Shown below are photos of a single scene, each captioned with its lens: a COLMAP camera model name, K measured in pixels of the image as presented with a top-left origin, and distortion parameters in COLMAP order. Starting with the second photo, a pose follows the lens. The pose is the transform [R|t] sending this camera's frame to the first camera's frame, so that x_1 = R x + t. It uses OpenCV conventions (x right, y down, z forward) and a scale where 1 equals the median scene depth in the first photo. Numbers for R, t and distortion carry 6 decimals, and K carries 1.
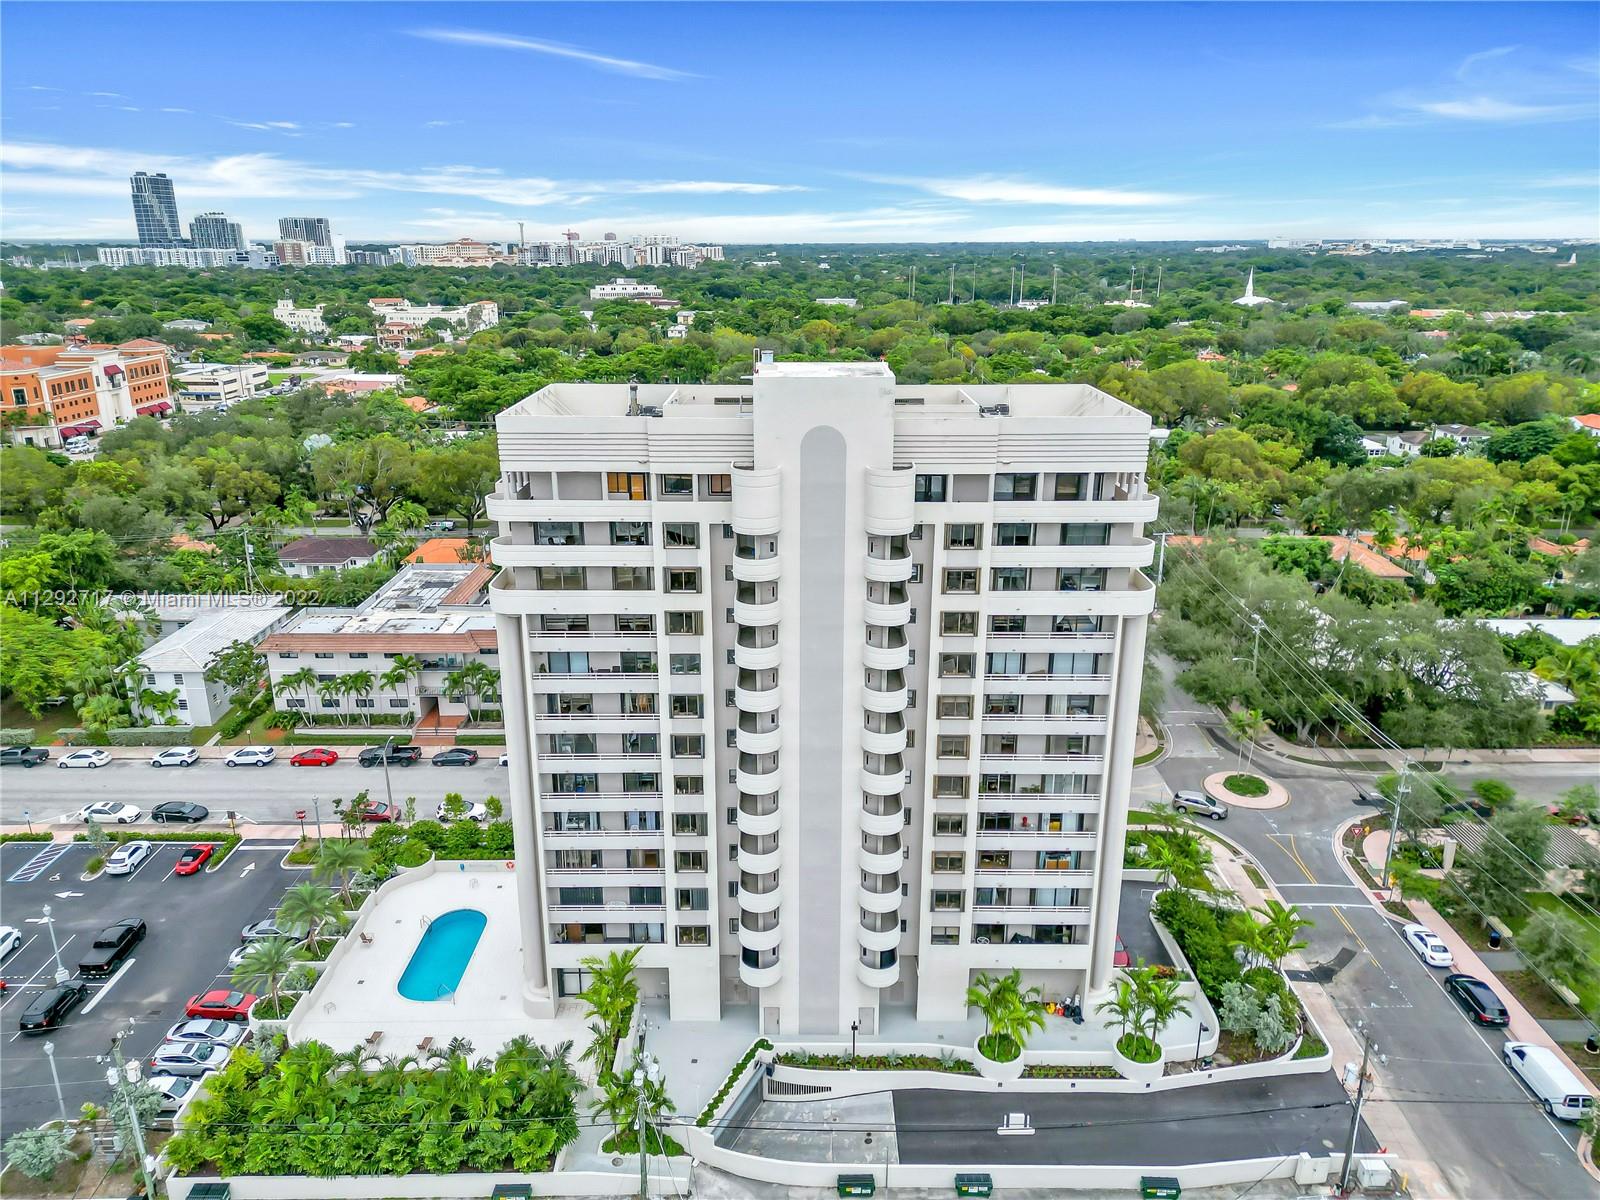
lens RADIAL K [[1114.4, 0, 800.0], [0, 1114.4, 600.0], [0, 0, 1]] dist [0.048170, -0.027186]
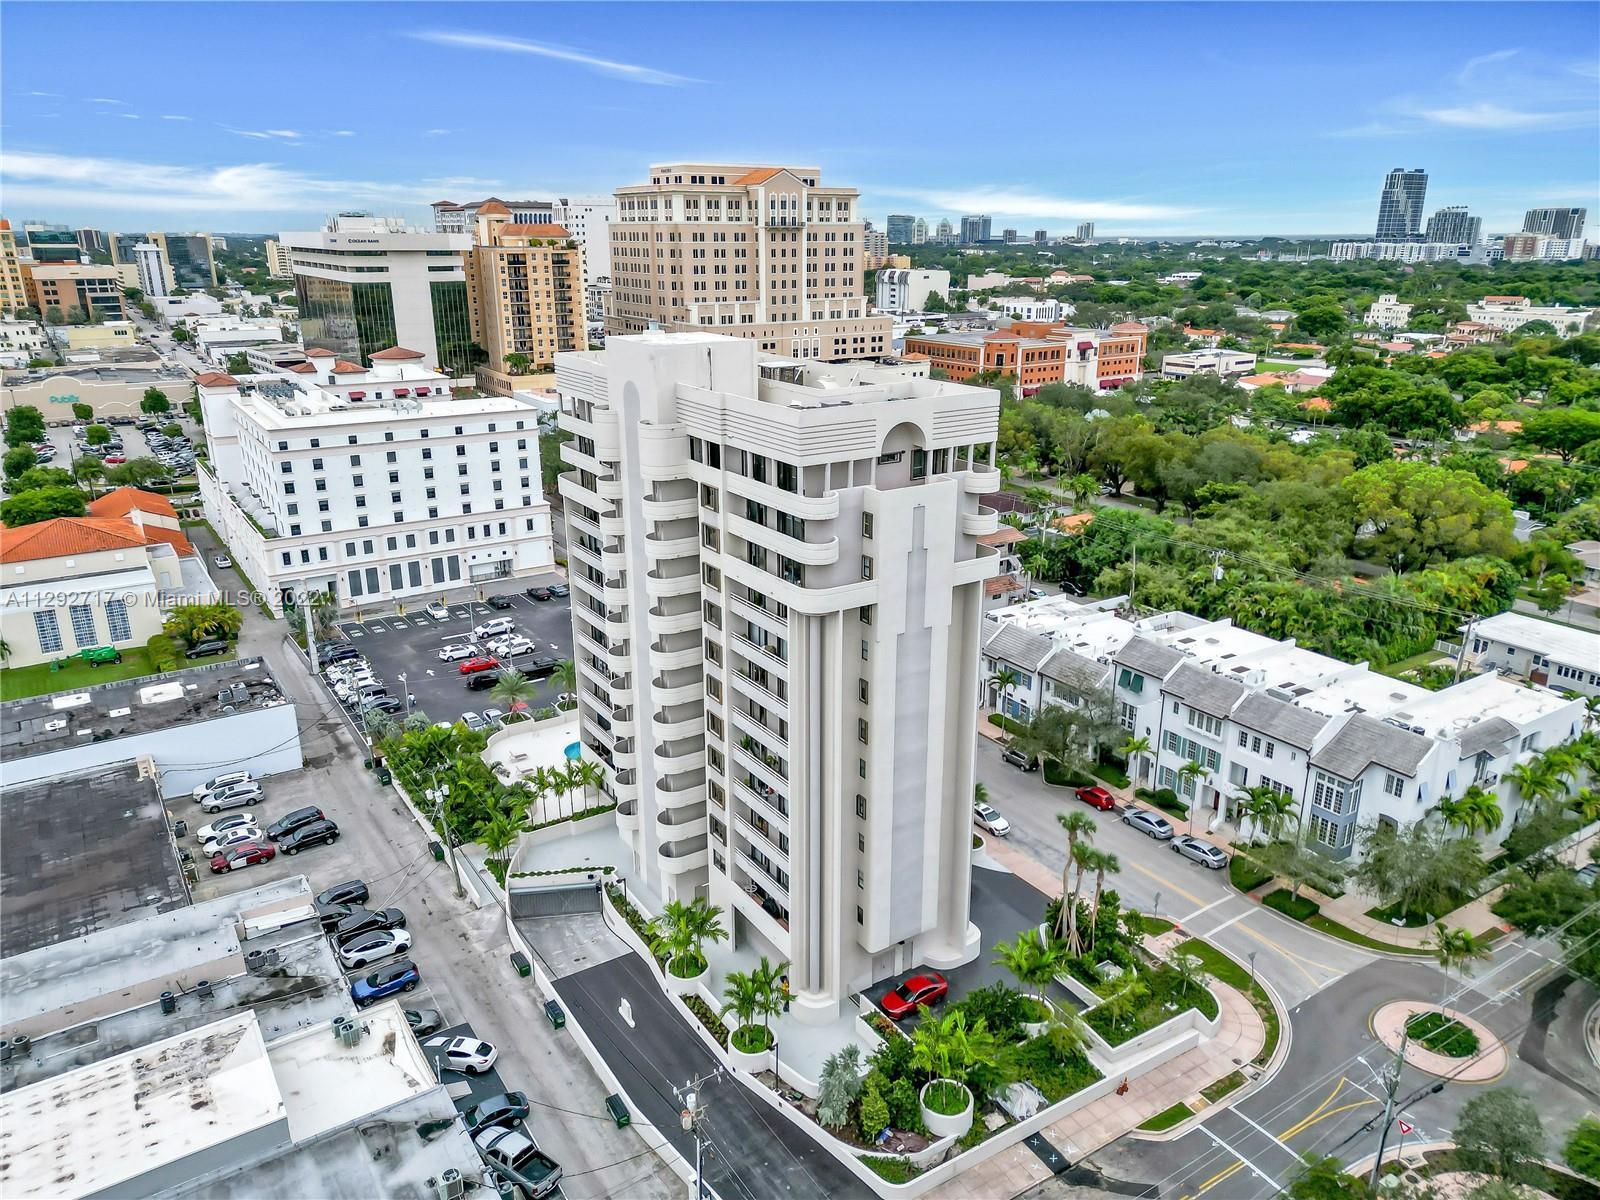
lens RADIAL K [[1114.4, 0, 800.0], [0, 1114.4, 600.0], [0, 0, 1]] dist [0.048170, -0.027186]
pose [[0.544820, 0.262120, -0.796533, 0.264292], [-0.258647, 0.956104, 0.137719, -0.033024], [0.797667, 0.130989, 0.588701, 0.100518]]
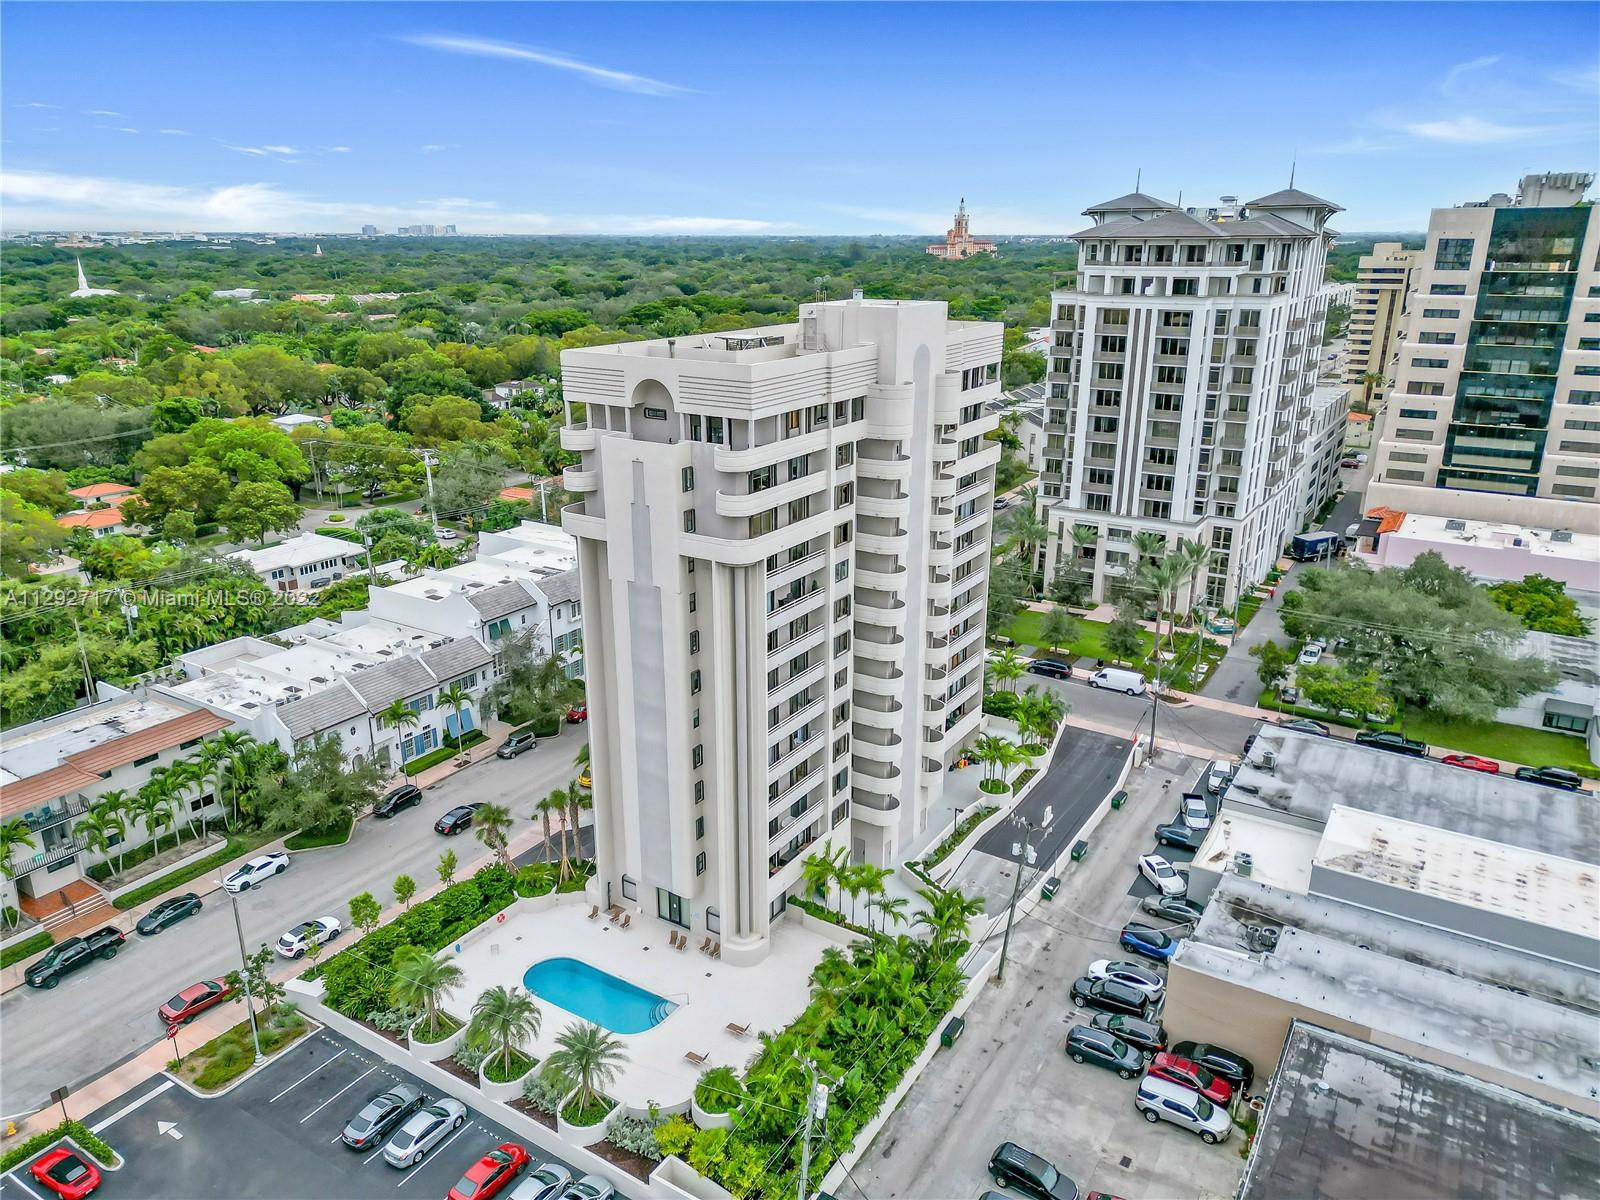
lens RADIAL K [[1114.4, 0, 800.0], [0, 1114.4, 600.0], [0, 0, 1]] dist [0.048170, -0.027186]
pose [[0.540512, -0.262945, 0.799191, -0.257257], [0.258953, 0.955788, 0.139330, -0.020644], [-0.800493, 0.131644, 0.584705, 0.090345]]
